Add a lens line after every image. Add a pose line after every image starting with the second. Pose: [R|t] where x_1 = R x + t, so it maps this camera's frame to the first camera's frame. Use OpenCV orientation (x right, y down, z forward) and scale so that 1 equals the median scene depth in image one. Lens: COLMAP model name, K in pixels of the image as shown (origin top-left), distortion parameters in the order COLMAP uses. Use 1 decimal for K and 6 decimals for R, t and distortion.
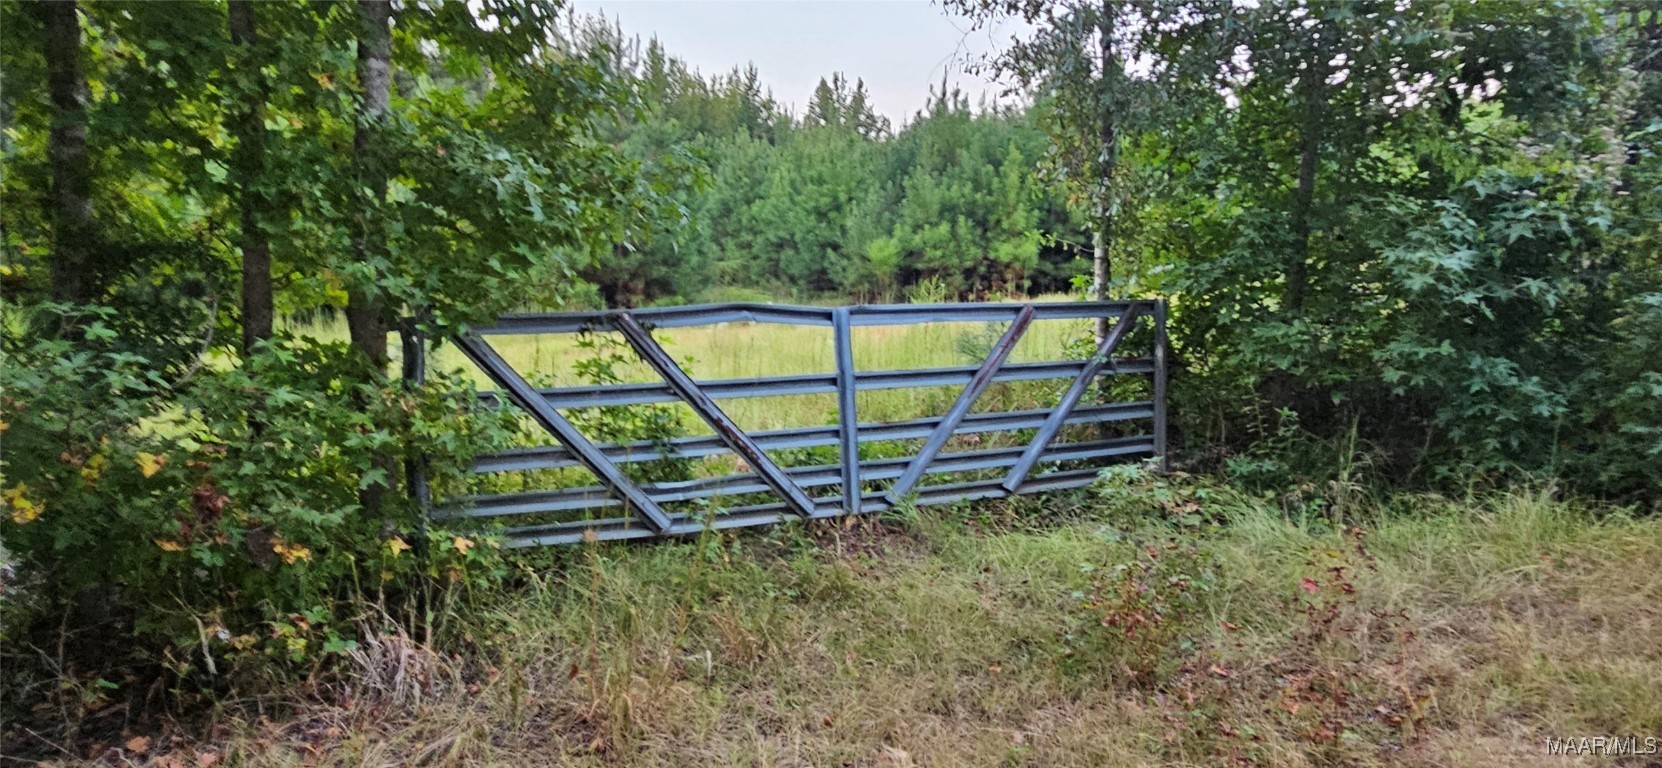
lens RADIAL K [[988.3, 0, 837.7], [0, 988.3, 386.9], [0, 0, 1]] dist [-0.000844, -0.001232]
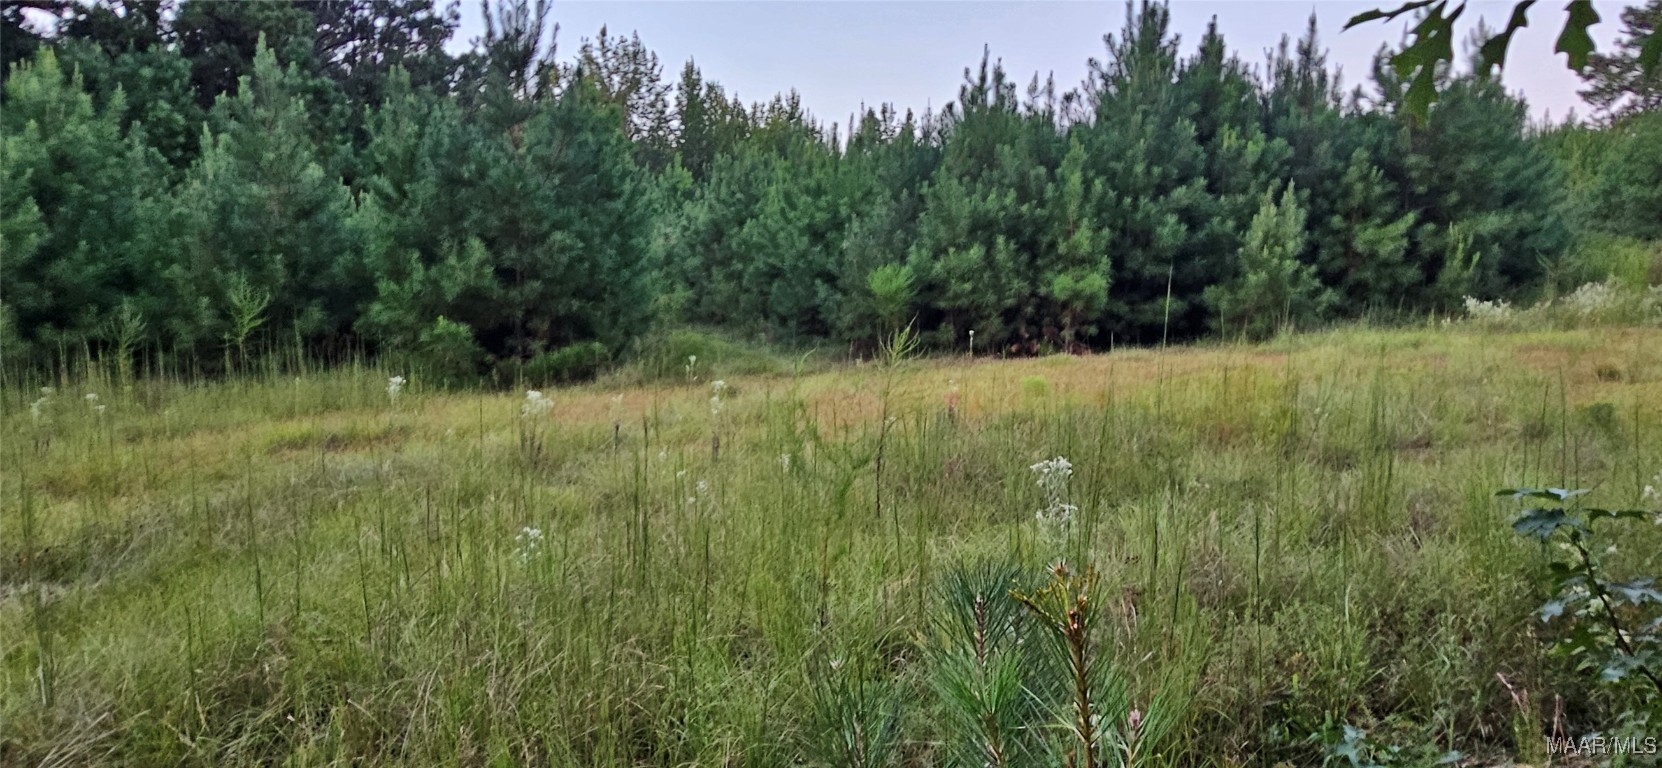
lens RADIAL K [[988.3, 0, 837.7], [0, 988.3, 386.9], [0, 0, 1]] dist [-0.000844, -0.001232]
pose [[0.998508, 0.018656, -0.051326, 0.044505], [-0.020522, 0.999139, -0.036065, -0.033830], [0.050609, 0.037064, 0.998031, 0.273084]]
